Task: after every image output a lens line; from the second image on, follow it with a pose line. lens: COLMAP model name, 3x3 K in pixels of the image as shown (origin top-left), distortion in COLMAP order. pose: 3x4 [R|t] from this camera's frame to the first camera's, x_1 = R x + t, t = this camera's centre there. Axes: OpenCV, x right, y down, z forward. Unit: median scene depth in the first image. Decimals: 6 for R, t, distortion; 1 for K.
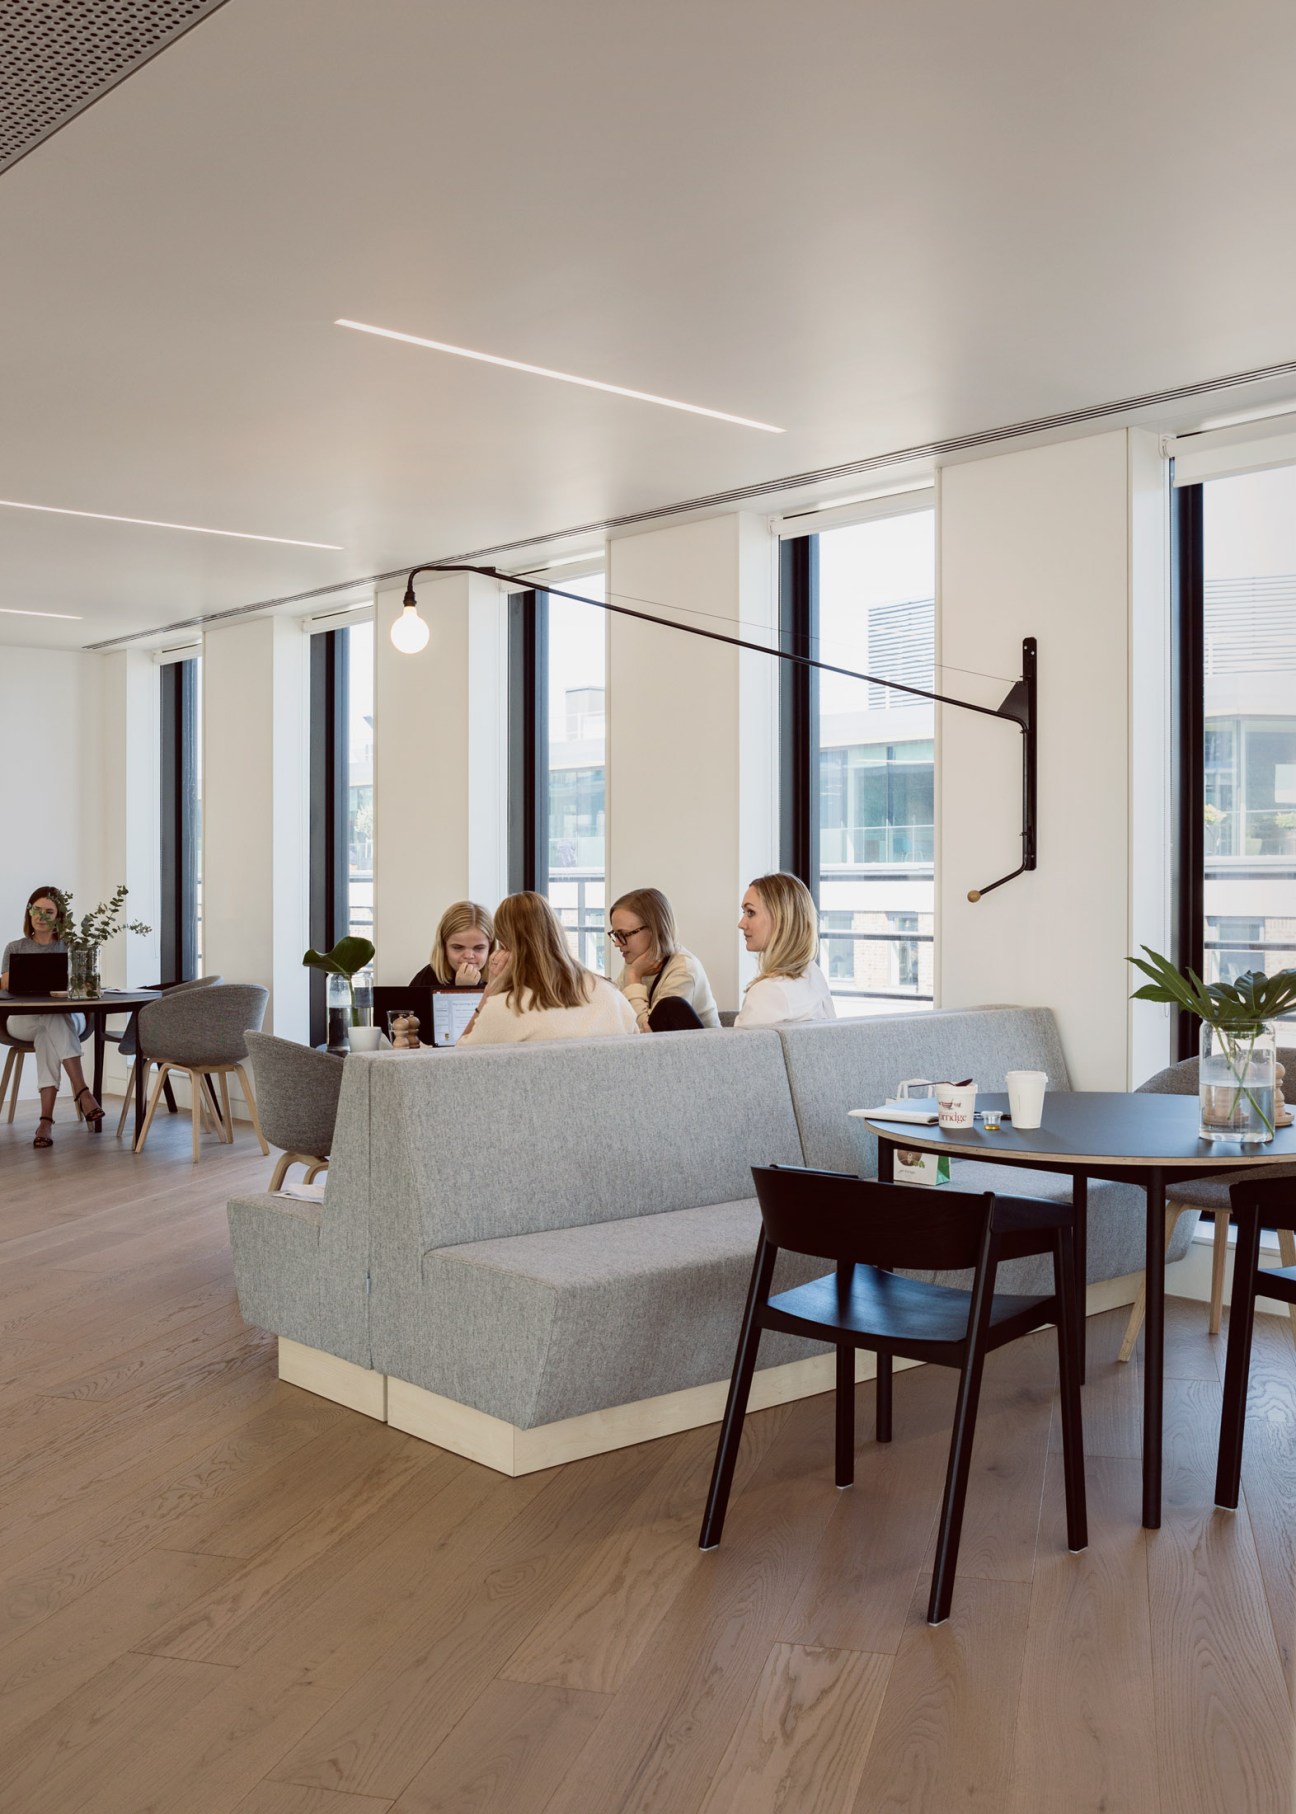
lens RADIAL K [[1377.5, 0, 648.0], [0, 1377.5, 907.0], [0, 0, 1]] dist [-0.000710, -0.000013]
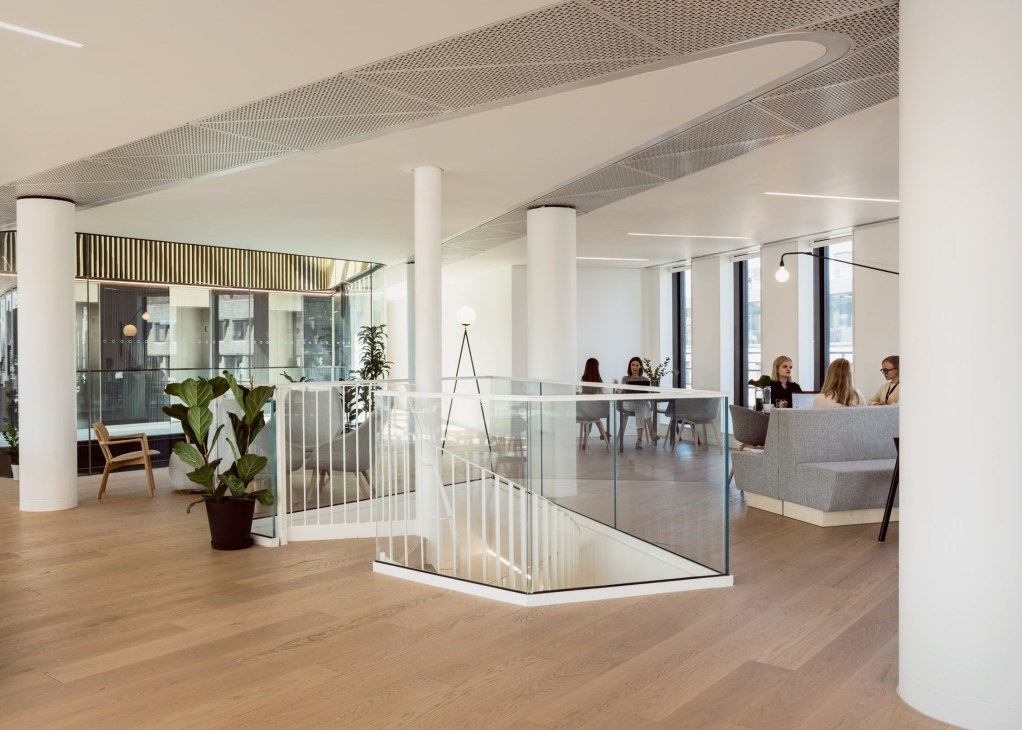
lens RADIAL K [[748.2, 0, 511.0], [0, 748.2, 365.0], [0, 0, 1]] dist [-0.053613, -0.001166]
pose [[0.891798, -0.003700, -0.452418, 0.034304], [0.006923, 0.999961, 0.005469, -0.014222], [0.452380, -0.008009, 0.891789, -0.744857]]
